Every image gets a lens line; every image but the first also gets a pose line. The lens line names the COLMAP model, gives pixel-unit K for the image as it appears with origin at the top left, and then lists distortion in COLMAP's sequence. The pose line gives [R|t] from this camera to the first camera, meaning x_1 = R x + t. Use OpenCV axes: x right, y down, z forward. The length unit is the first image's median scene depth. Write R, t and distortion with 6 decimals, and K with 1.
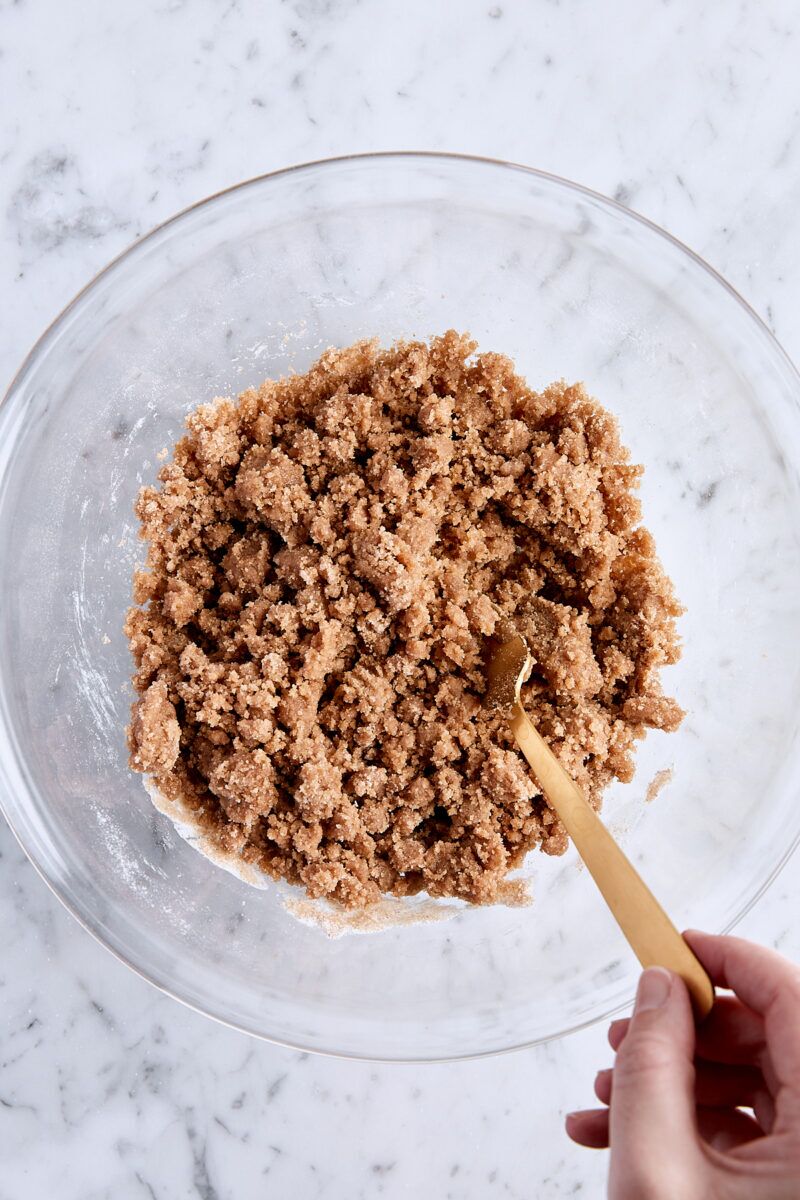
lens RADIAL K [[4898.4, 0, 400.0], [0, 4898.4, 600.0], [0, 0, 1]] dist [-0.011044, 4.148433]
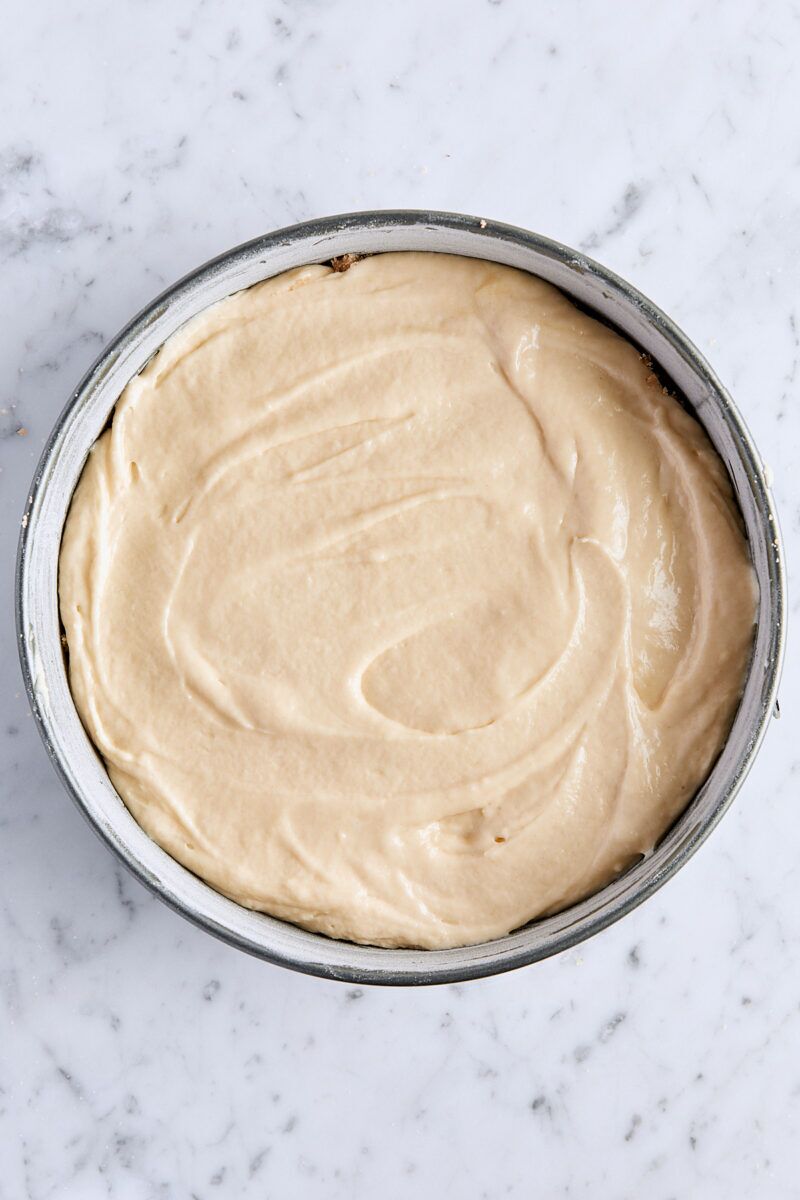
lens RADIAL K [[3081.2, 0, 400.0], [0, 3081.2, 600.0], [0, 0, 1]] dist [0.058985, -0.243860]
pose [[0.999969, -0.000134, 0.007911, -0.003232], [0.000201, 0.999963, -0.008553, -0.001281], [-0.007910, 0.008554, 0.999932, 0.417418]]
